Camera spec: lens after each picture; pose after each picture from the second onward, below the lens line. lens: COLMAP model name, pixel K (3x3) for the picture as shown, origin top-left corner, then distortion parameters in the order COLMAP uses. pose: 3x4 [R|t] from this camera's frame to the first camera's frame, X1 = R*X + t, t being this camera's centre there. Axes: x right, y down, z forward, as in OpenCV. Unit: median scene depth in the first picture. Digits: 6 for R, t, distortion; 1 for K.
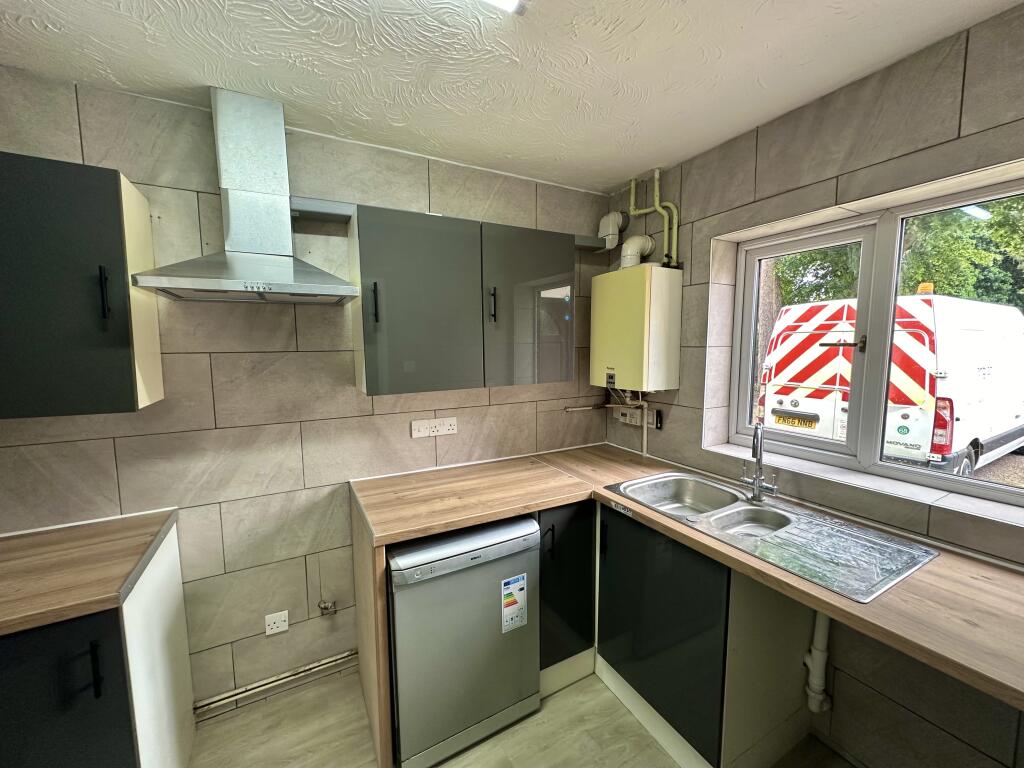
lens RADIAL K [[411.0, 0, 512.0], [0, 411.0, 383.2], [0, 0, 1]] dist [0.000204, 0.000617]
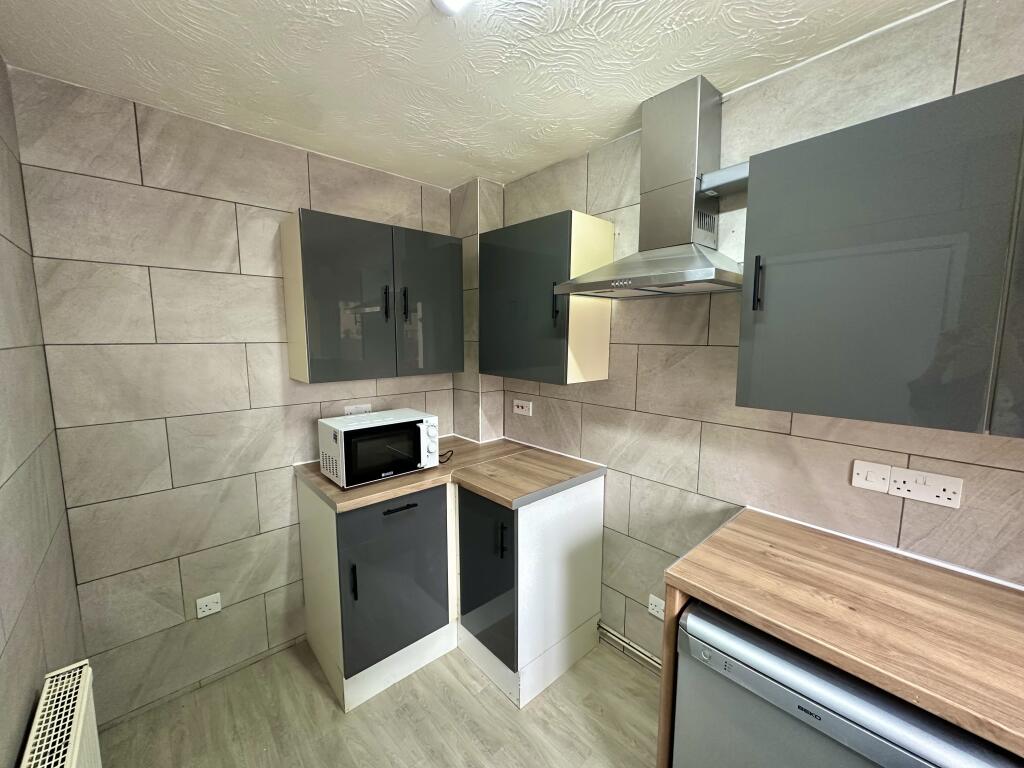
lens RADIAL K [[411.0, 0, 512.8], [0, 411.0, 383.5], [0, 0, 1]] dist [0.000204, 0.000617]
pose [[0.235058, 0.126378, -0.963731, 0.280694], [-0.097762, 0.989557, 0.105920, -0.050206], [0.967053, 0.069319, 0.244958, 0.374012]]
